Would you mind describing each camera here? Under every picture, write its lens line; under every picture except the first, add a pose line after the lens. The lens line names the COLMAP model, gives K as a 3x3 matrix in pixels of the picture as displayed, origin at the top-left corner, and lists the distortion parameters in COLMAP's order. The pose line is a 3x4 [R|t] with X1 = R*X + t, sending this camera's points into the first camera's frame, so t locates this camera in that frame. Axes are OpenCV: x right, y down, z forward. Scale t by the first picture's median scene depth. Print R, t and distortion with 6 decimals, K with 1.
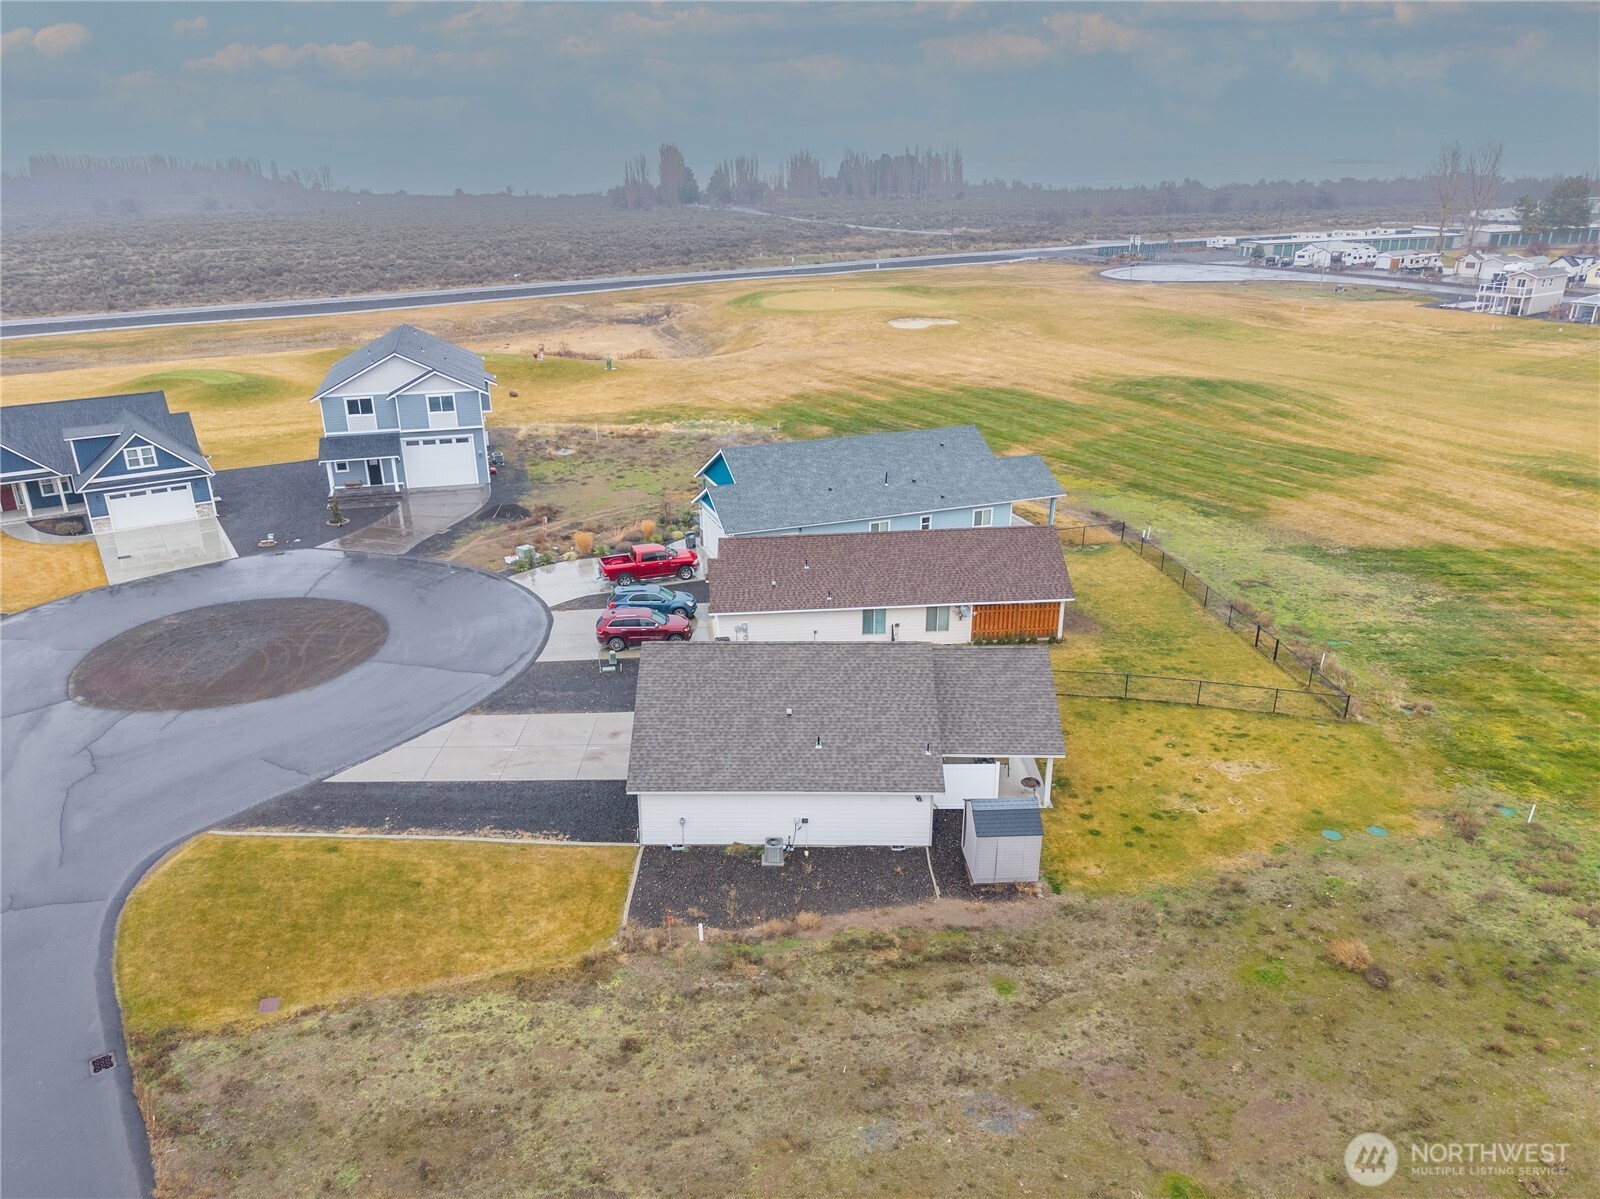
lens RADIAL K [[1142.5, 0, 776.3], [0, 1142.5, 596.7], [0, 0, 1]] dist [0.010020, -0.007764]
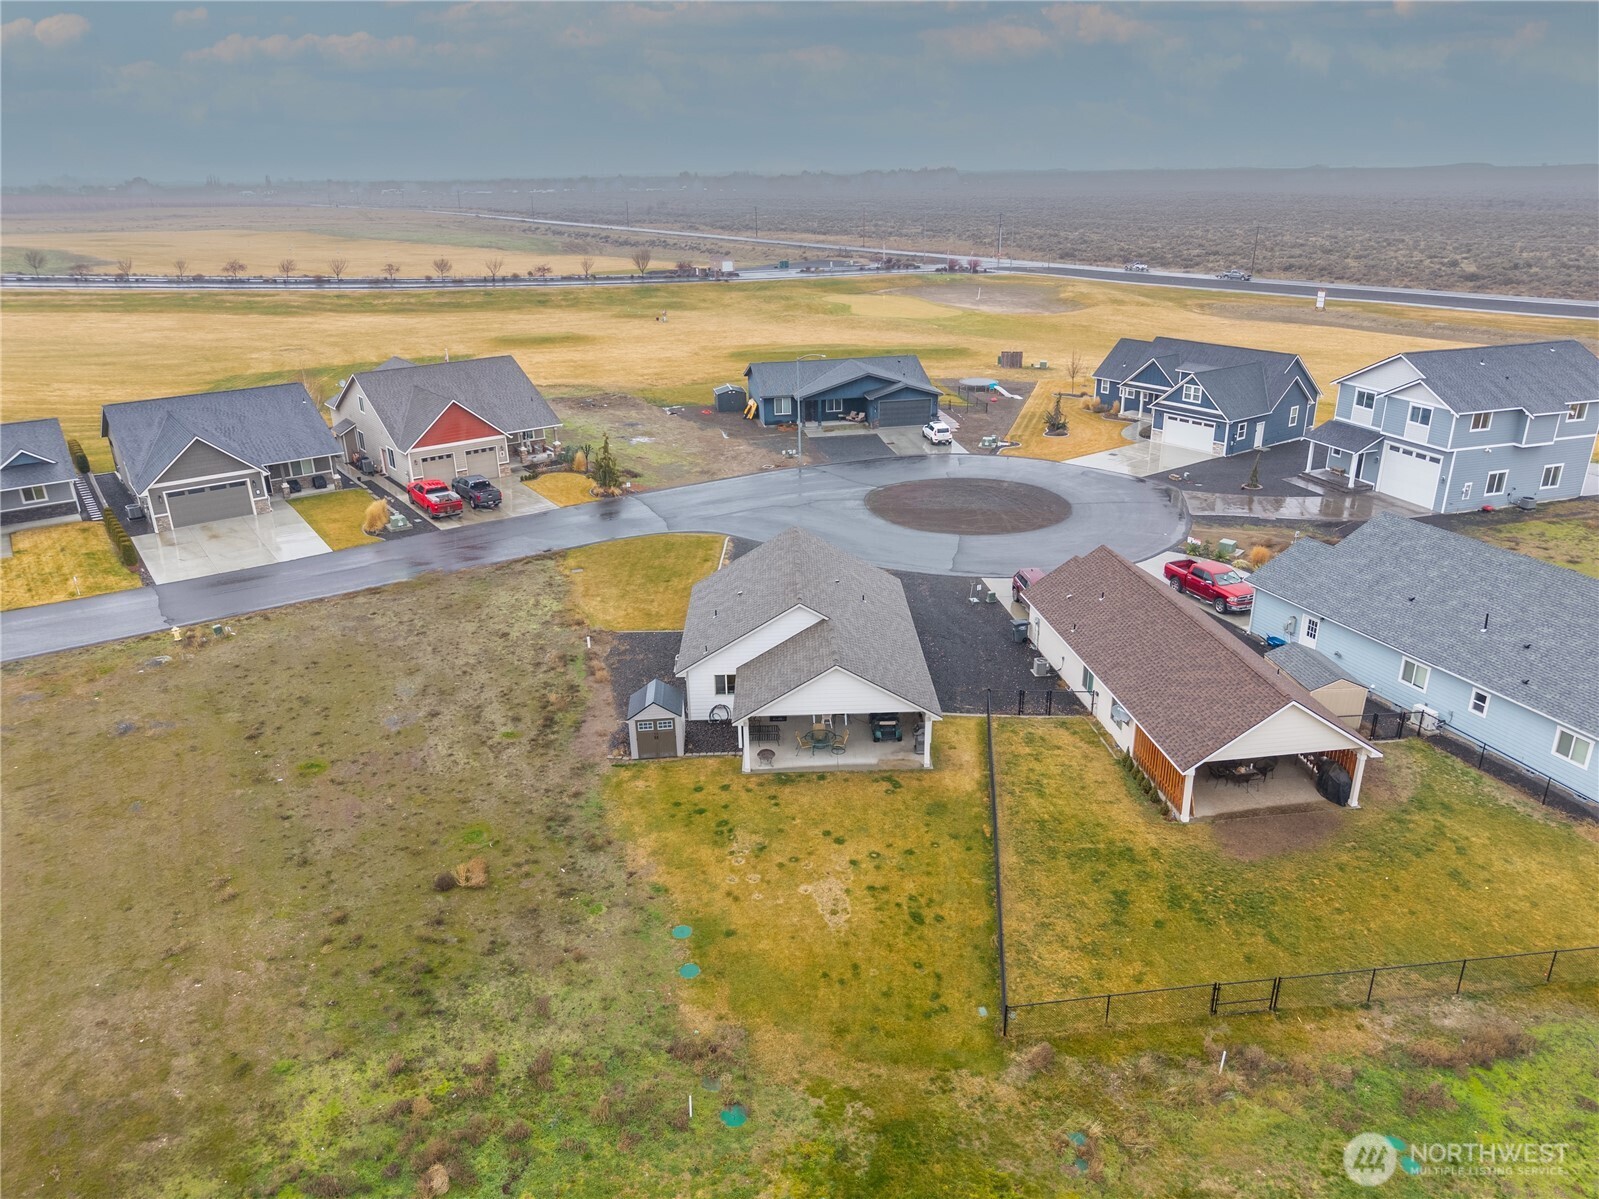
lens RADIAL K [[1088.8, 0, 799.5], [0, 1088.8, 599.5], [0, 0, 1]] dist [0.012638, 0.002270]
pose [[0.038661, 0.375072, -0.926189, 1.393692], [-0.341433, 0.876055, 0.340517, -0.405931], [0.939111, 0.303067, 0.161931, 1.019070]]
